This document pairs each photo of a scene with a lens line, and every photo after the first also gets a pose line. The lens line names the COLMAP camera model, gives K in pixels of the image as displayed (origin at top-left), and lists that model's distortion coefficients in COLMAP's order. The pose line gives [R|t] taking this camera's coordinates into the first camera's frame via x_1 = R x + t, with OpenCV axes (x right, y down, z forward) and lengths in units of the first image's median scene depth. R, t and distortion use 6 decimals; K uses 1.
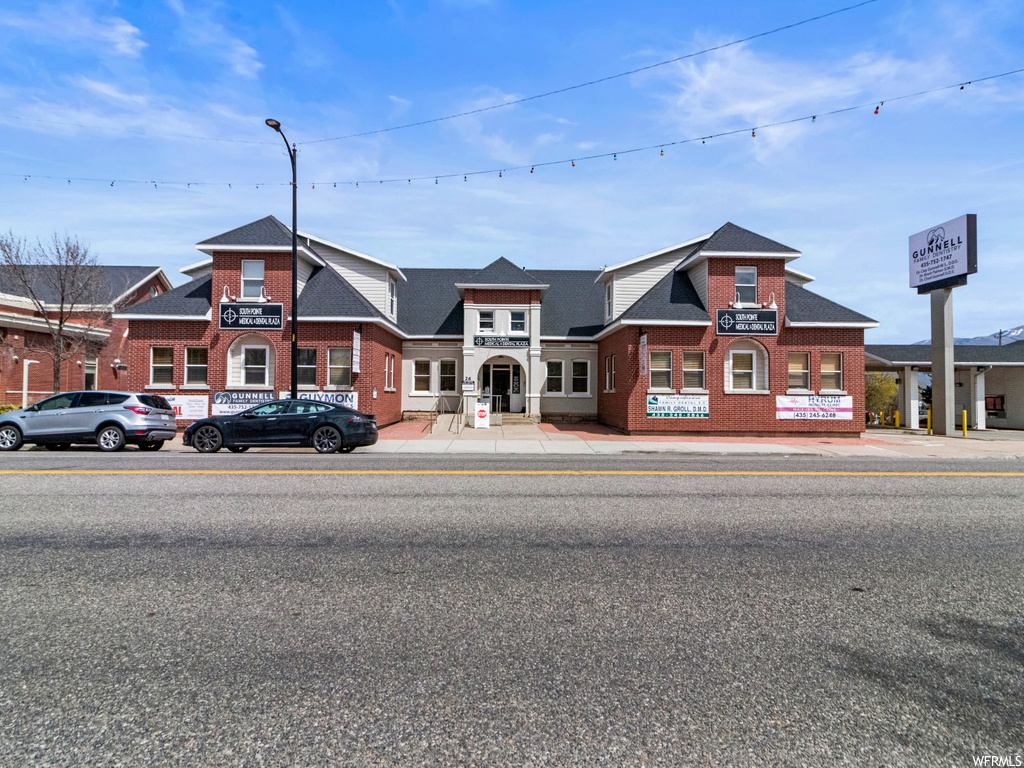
lens RADIAL K [[566.2, 0, 510.3], [0, 566.2, 385.9], [0, 0, 1]] dist [-0.008116, -0.000671]
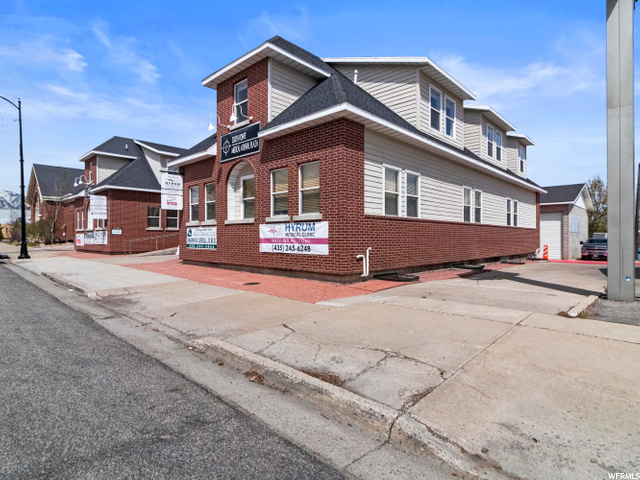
lens RADIAL K [[353.9, 0, 319.9], [0, 353.9, 239.1], [0, 0, 1]] dist [-0.008116, -0.000671]
pose [[0.717083, -0.005900, -0.696963, 0.899787], [0.019373, 0.999747, 0.011469, 0.034970], [0.696719, -0.021727, 0.717015, 0.685288]]
